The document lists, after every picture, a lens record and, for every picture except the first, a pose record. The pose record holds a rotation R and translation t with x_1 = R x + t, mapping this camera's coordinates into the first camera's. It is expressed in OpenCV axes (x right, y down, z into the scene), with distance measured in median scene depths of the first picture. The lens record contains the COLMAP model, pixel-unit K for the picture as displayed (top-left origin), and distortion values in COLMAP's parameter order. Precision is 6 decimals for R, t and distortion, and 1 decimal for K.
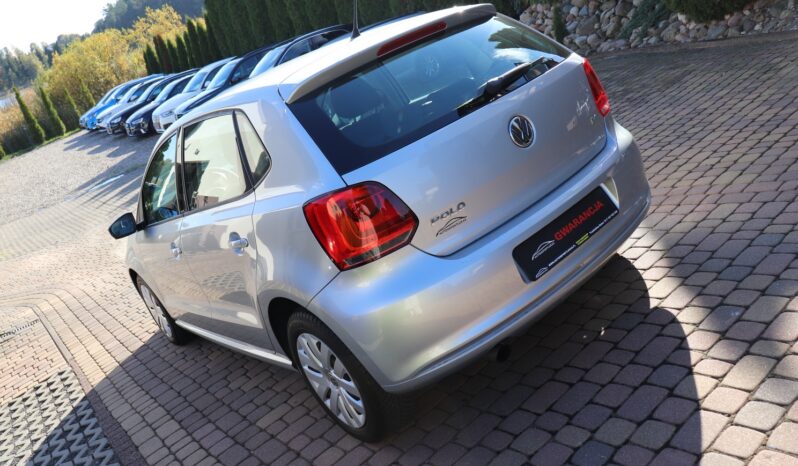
lens RADIAL K [[662.1, 0, 393.0], [0, 662.1, 228.1], [0, 0, 1]] dist [-0.162036, 0.139688]
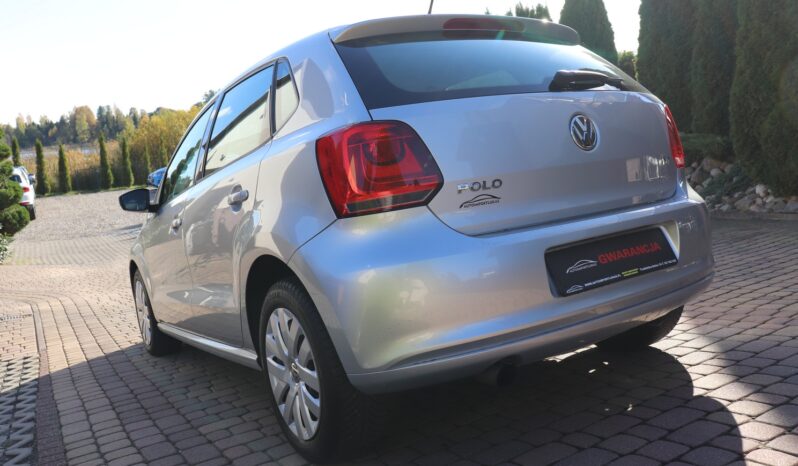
lens RADIAL K [[662.1, 0, 392.6], [0, 662.1, 229.4], [0, 0, 1]] dist [-0.162036, 0.139688]
pose [[0.965063, 0.246234, -0.089567, 0.051073], [-0.259450, 0.945784, -0.195394, 0.173911], [0.036598, 0.211806, 0.976626, 0.150146]]
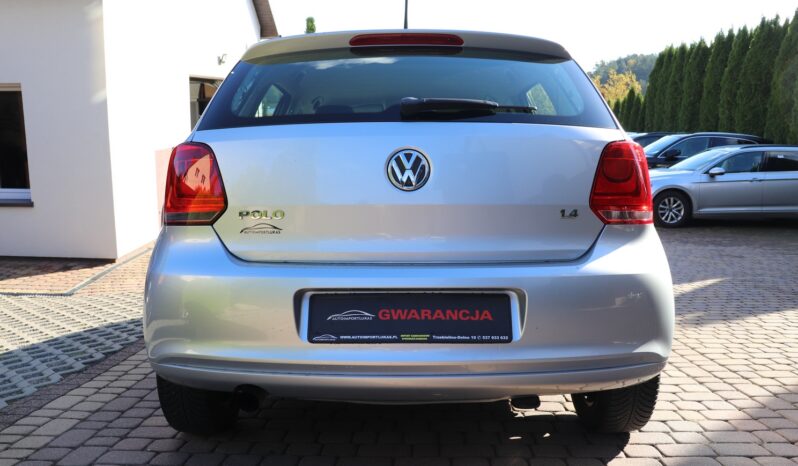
lens RADIAL K [[646.8, 0, 397.3], [0, 646.8, 231.2], [0, 0, 1]] dist [-0.094896, 0.001658]
pose [[0.730737, 0.402977, -0.551029, 0.529689], [-0.451565, 0.890690, 0.052542, -0.098708], [0.511969, 0.210431, 0.832831, 0.317813]]
